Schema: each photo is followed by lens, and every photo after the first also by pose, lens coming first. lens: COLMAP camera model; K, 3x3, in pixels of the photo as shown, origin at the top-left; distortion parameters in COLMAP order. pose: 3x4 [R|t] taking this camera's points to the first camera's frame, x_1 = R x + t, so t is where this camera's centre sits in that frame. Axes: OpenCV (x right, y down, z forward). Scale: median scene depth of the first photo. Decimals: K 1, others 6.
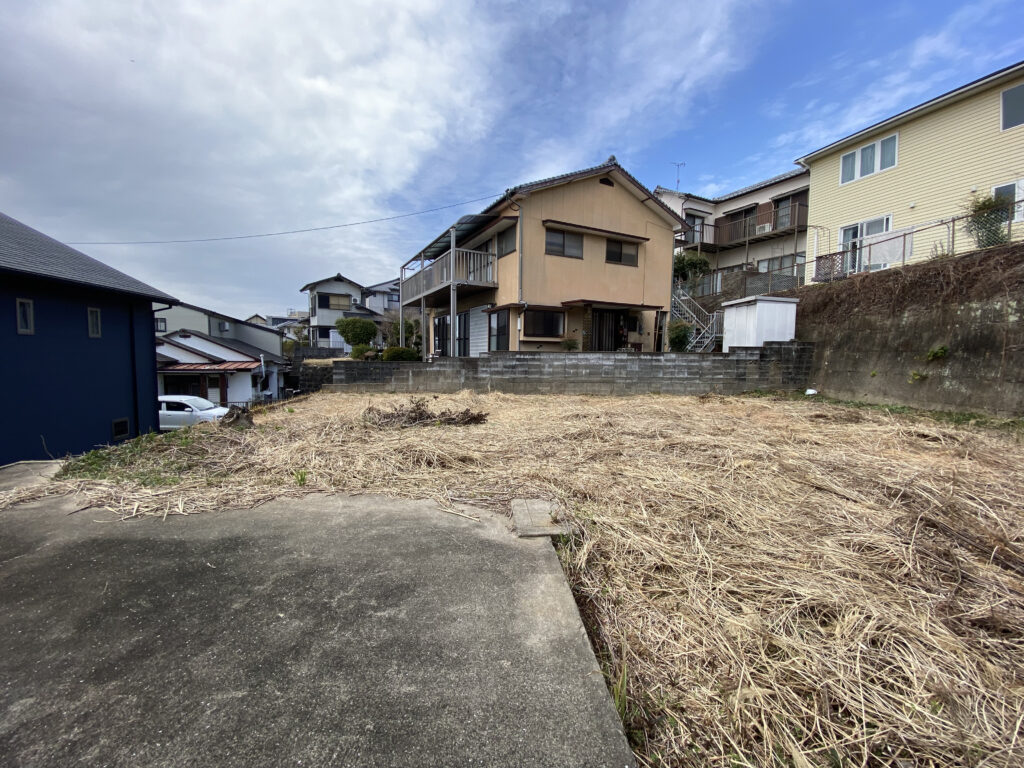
lens RADIAL K [[417.6, 0, 511.8], [0, 417.6, 387.2], [0, 0, 1]] dist [0.021658, -0.023084]
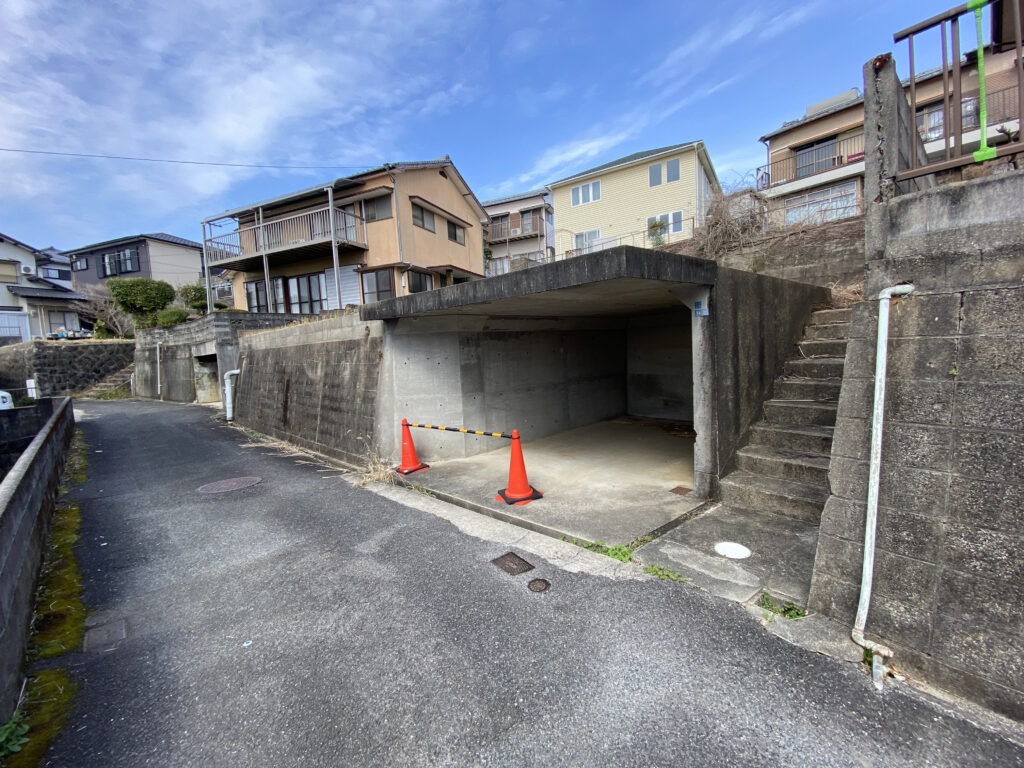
lens RADIAL K [[410.8, 0, 512.0], [0, 410.8, 384.0], [0, 0, 1]] dist [0.020654, -0.021674]
pose [[0.778749, -0.100382, 0.619252, -0.471136], [0.102827, 0.994189, 0.031849, 0.126083], [-0.618851, 0.038873, 0.784546, -0.079521]]
